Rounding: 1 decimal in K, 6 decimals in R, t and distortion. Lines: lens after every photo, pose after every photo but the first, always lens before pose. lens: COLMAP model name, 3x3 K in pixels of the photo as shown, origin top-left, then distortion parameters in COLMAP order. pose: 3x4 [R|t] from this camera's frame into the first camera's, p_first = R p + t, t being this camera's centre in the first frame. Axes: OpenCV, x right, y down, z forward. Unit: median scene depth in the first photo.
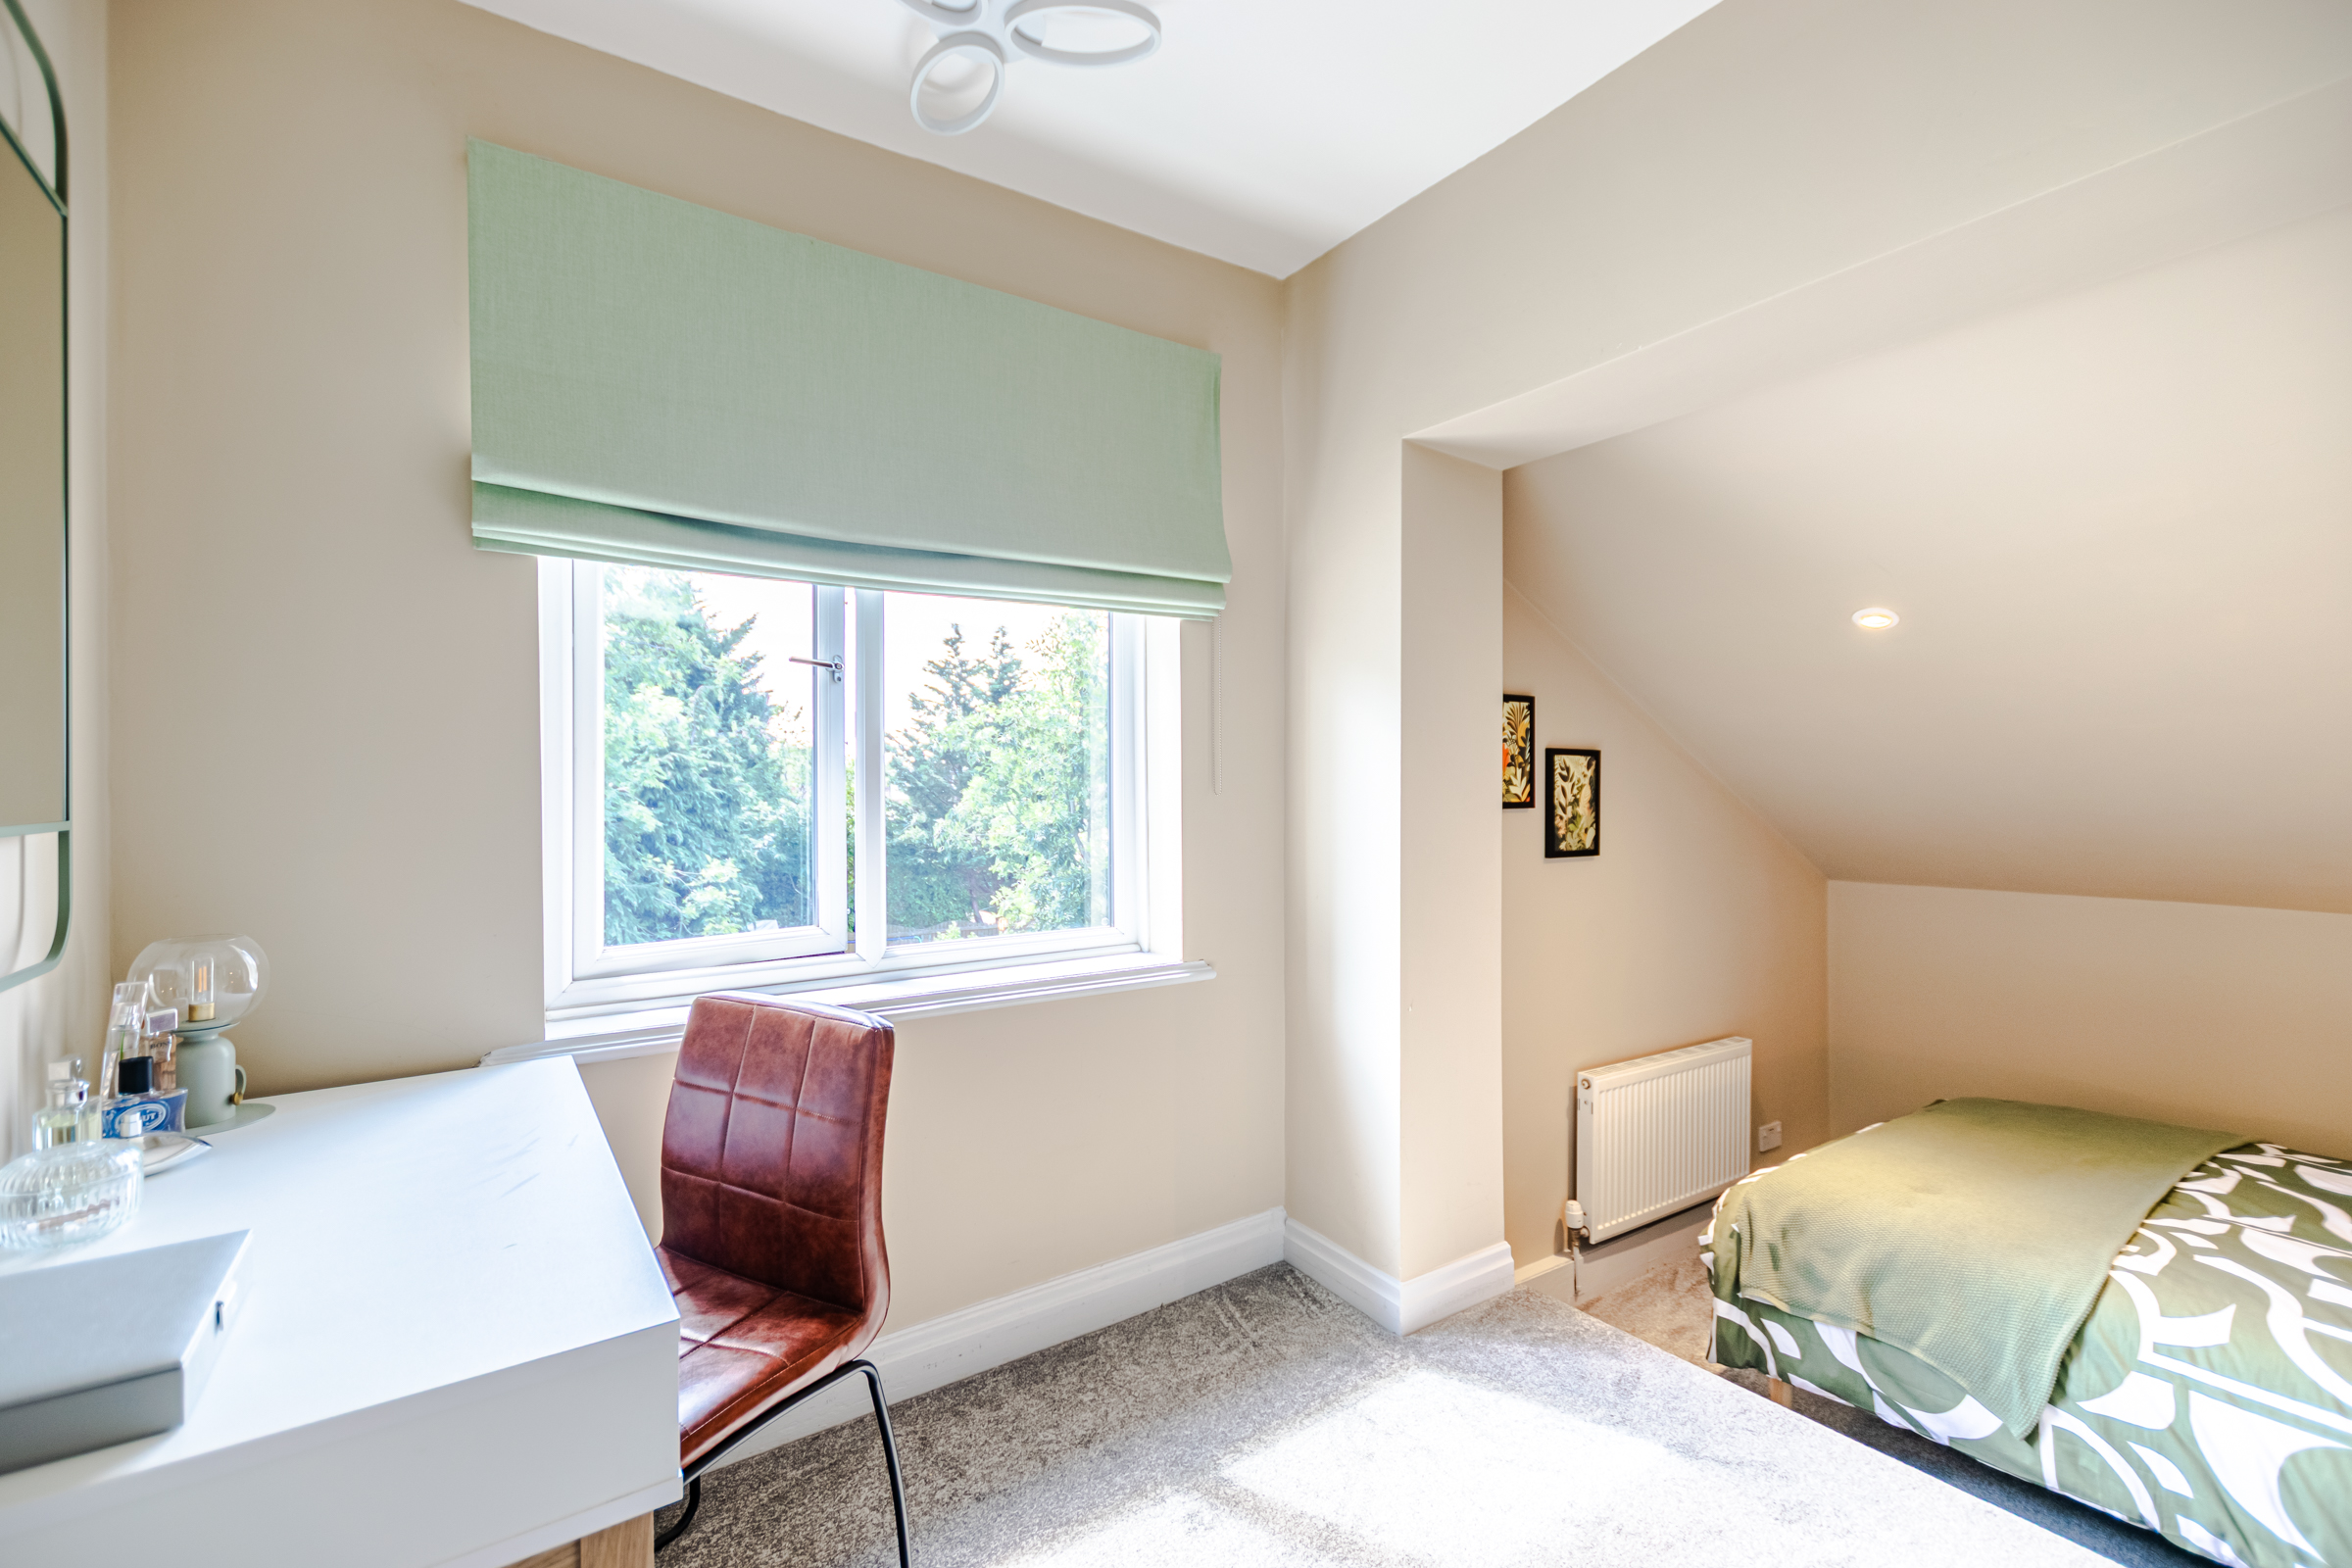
lens RADIAL K [[1020.5, 0, 1170.3], [0, 1020.5, 780.8], [0, 0, 1]] dist [0.007638, -0.002791]
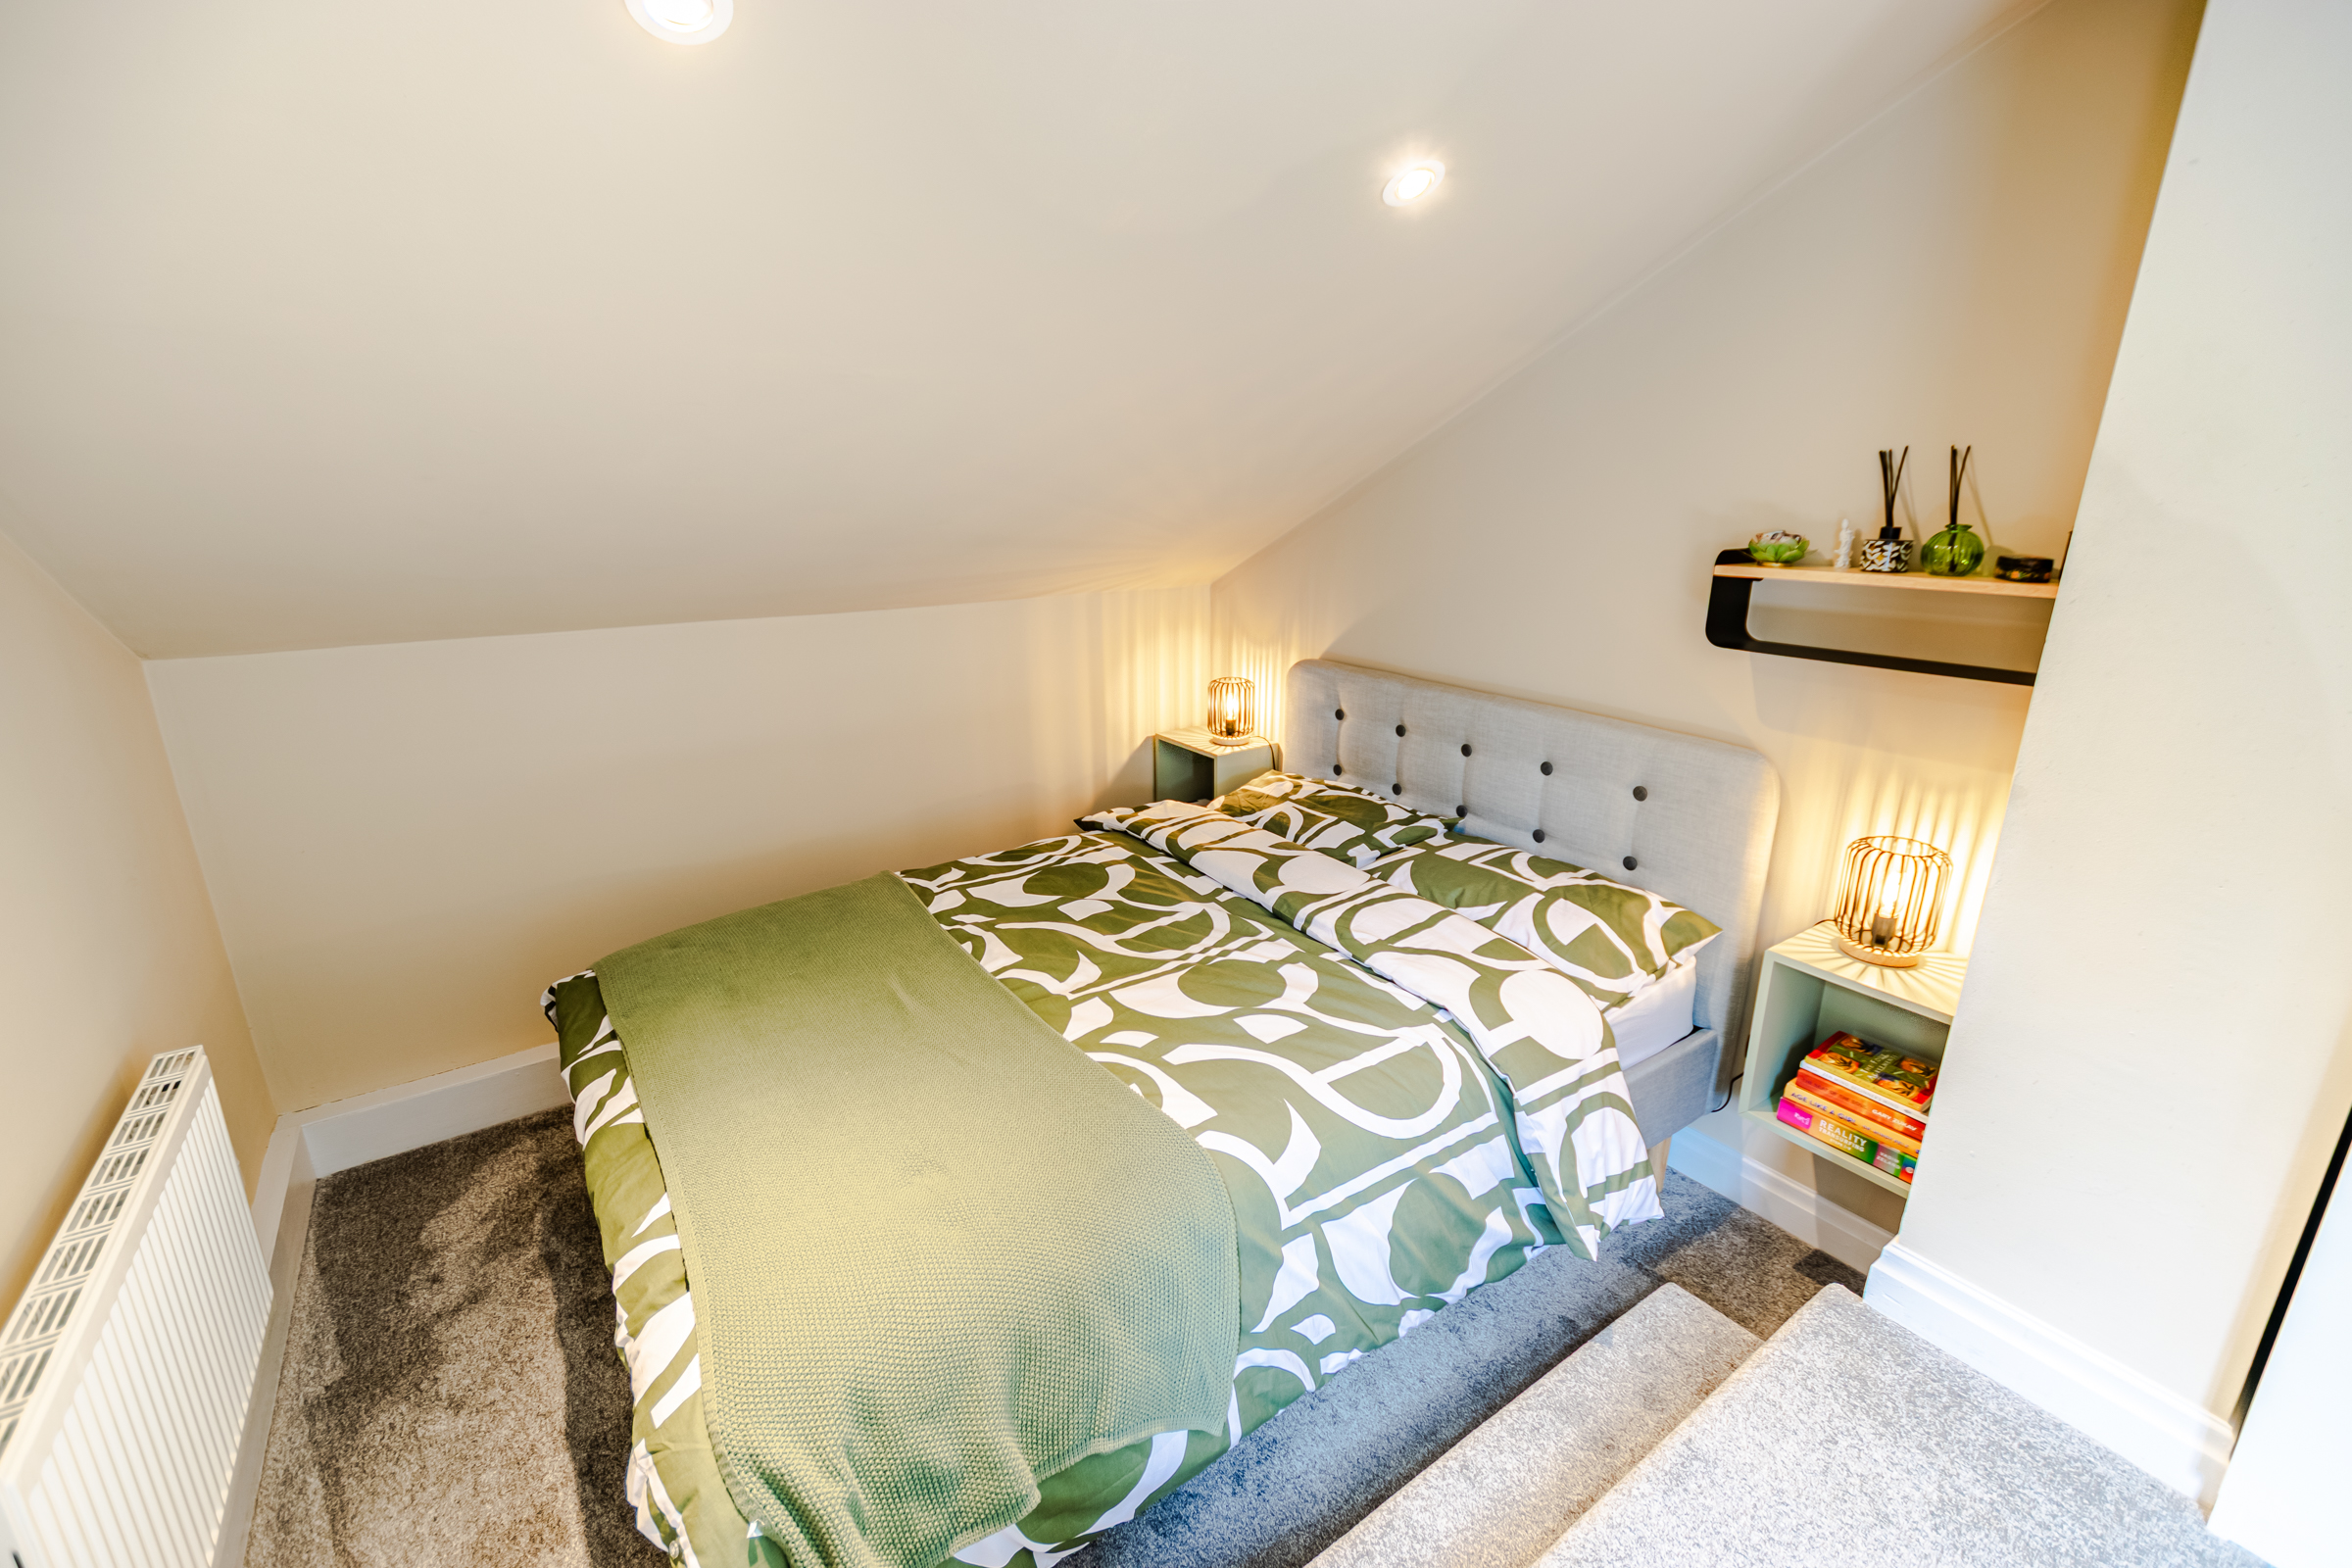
lens RADIAL K [[1020.5, 0, 1179.4], [0, 1020.5, 778.0], [0, 0, 1]] dist [0.007638, -0.002791]
pose [[-0.016408, -0.276453, 0.960887, 0.267992], [-0.006264, 0.961026, 0.276386, 0.016545], [-0.999846, -0.001484, -0.017500, 1.004458]]
